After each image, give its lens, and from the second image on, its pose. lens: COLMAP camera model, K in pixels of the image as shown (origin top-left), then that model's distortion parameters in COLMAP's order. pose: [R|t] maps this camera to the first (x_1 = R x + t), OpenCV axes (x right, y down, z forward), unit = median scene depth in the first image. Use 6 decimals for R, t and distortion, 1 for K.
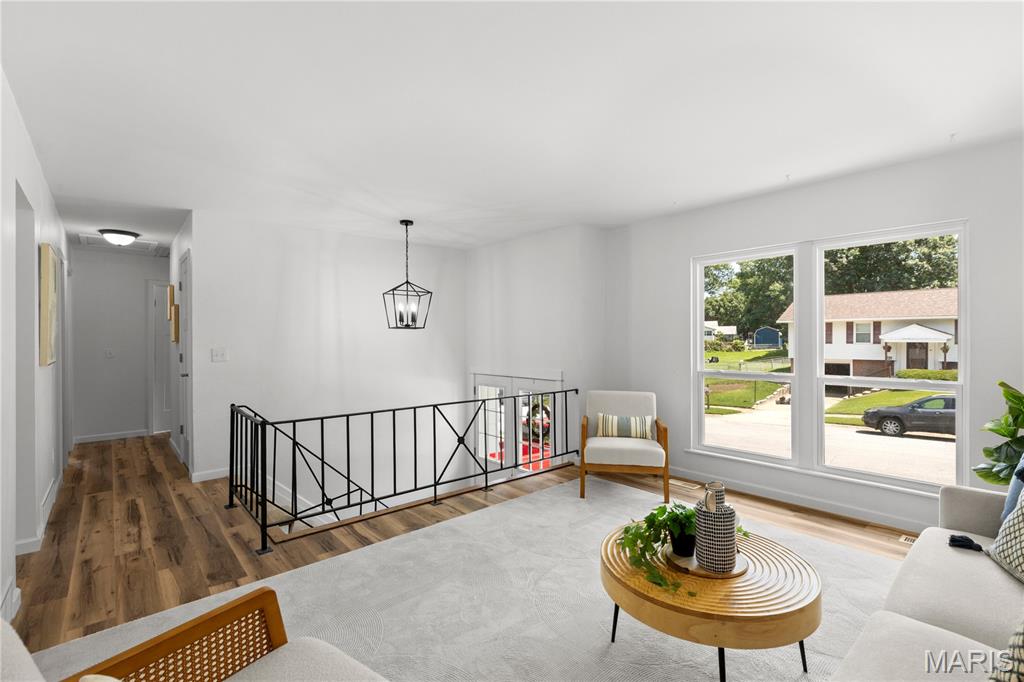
lens RADIAL K [[462.4, 0, 511.8], [0, 462.4, 338.0], [0, 0, 1]] dist [0.002176, 0.000995]
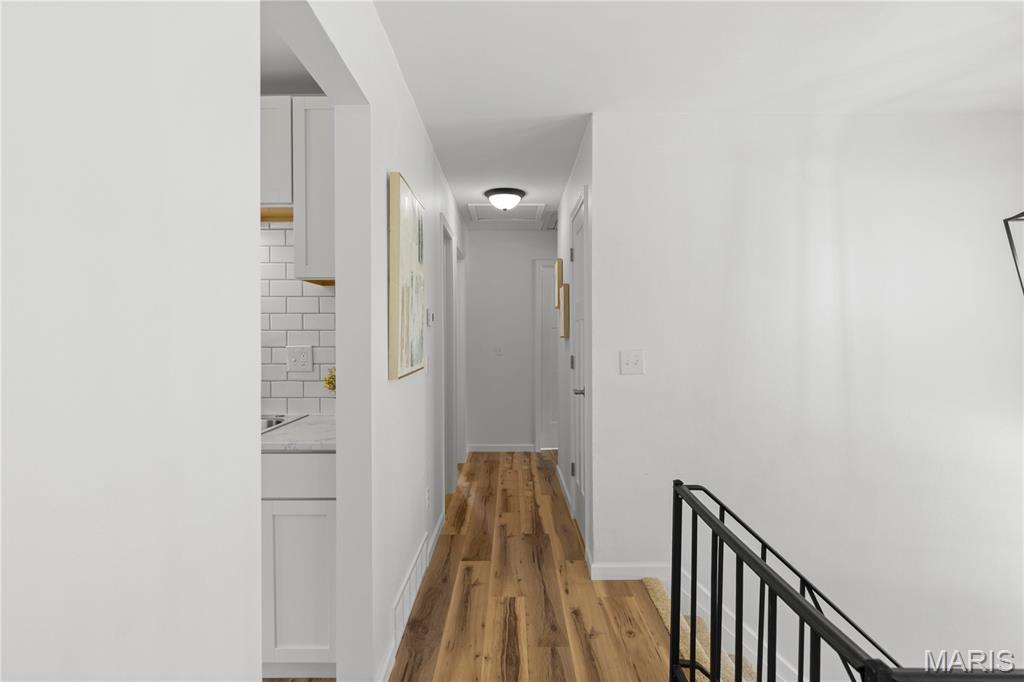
lens RADIAL K [[539.7, 0, 512.0], [0, 539.7, 341.0], [0, 0, 1]] dist [0.002096, -0.000157]
pose [[0.757335, 0.013203, -0.652893, -0.271128], [-0.001130, 0.999821, 0.018908, -0.001938], [0.653025, -0.013582, 0.757214, 0.352817]]
